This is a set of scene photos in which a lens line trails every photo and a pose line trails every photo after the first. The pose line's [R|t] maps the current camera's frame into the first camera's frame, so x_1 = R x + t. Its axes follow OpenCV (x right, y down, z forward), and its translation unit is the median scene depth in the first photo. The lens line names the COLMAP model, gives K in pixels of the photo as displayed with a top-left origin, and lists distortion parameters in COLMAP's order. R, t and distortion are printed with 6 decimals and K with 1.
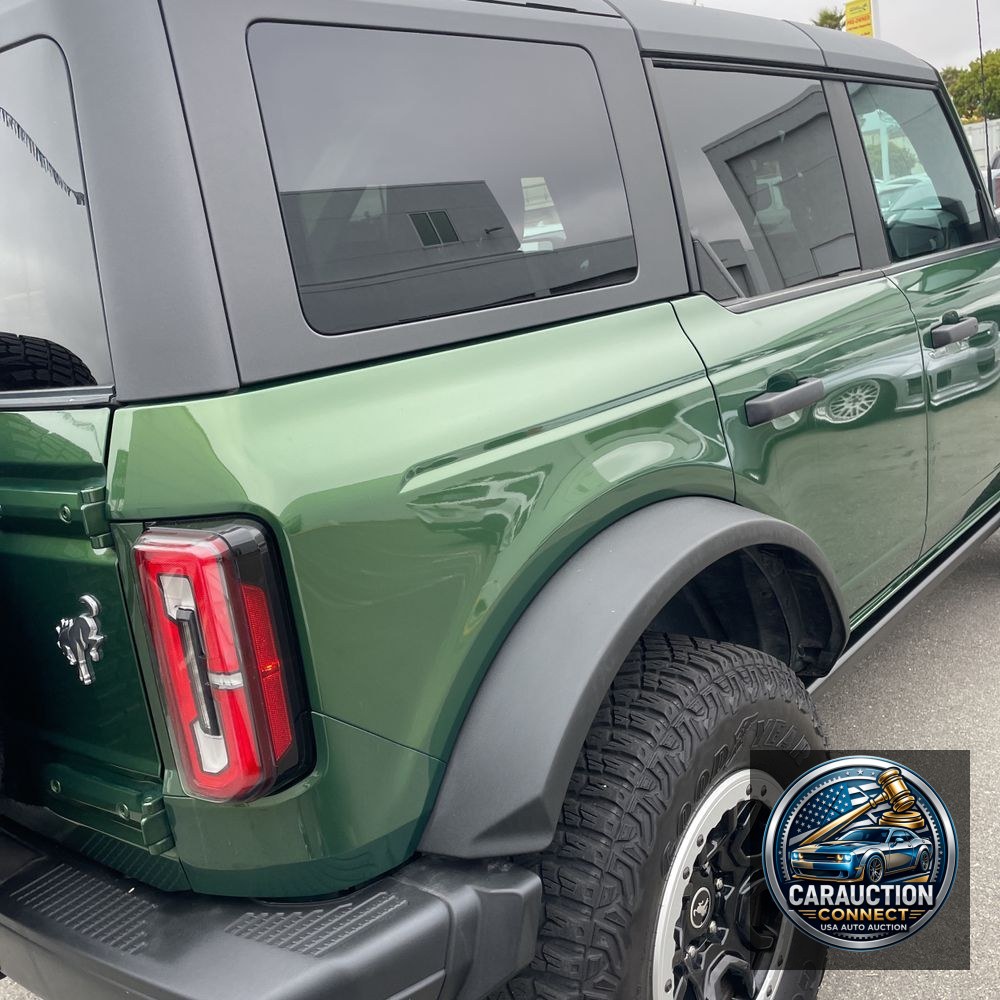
lens RADIAL K [[1020.3, 0, 500.0], [0, 1020.3, 500.0], [0, 0, 1]] dist [0.120973, -0.193390]
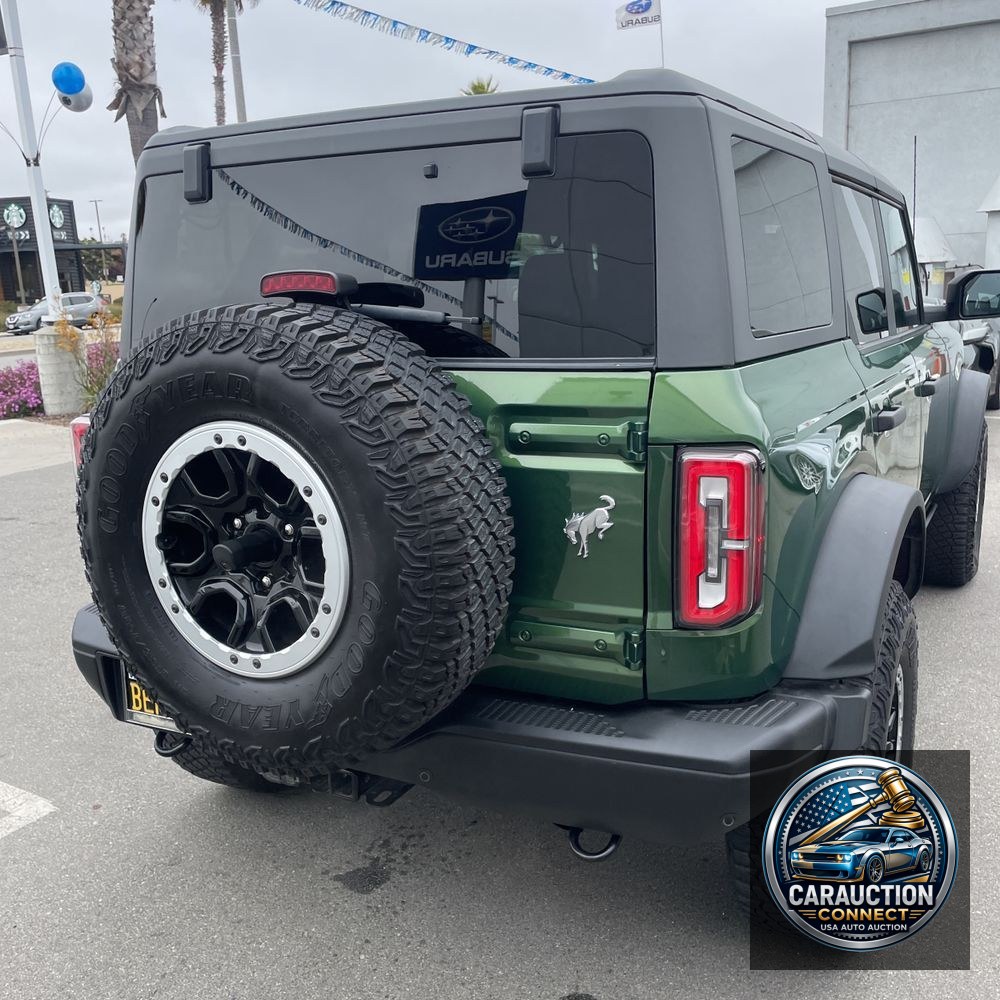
lens RADIAL K [[1033.6, 0, 515.5], [0, 1033.6, 495.0], [0, 0, 1]] dist [0.116691, -0.171263]
pose [[0.965436, 0.062799, 0.252962, -0.904879], [-0.050258, 0.997180, -0.055741, 0.182614], [-0.255749, 0.041101, 0.965869, -0.421209]]
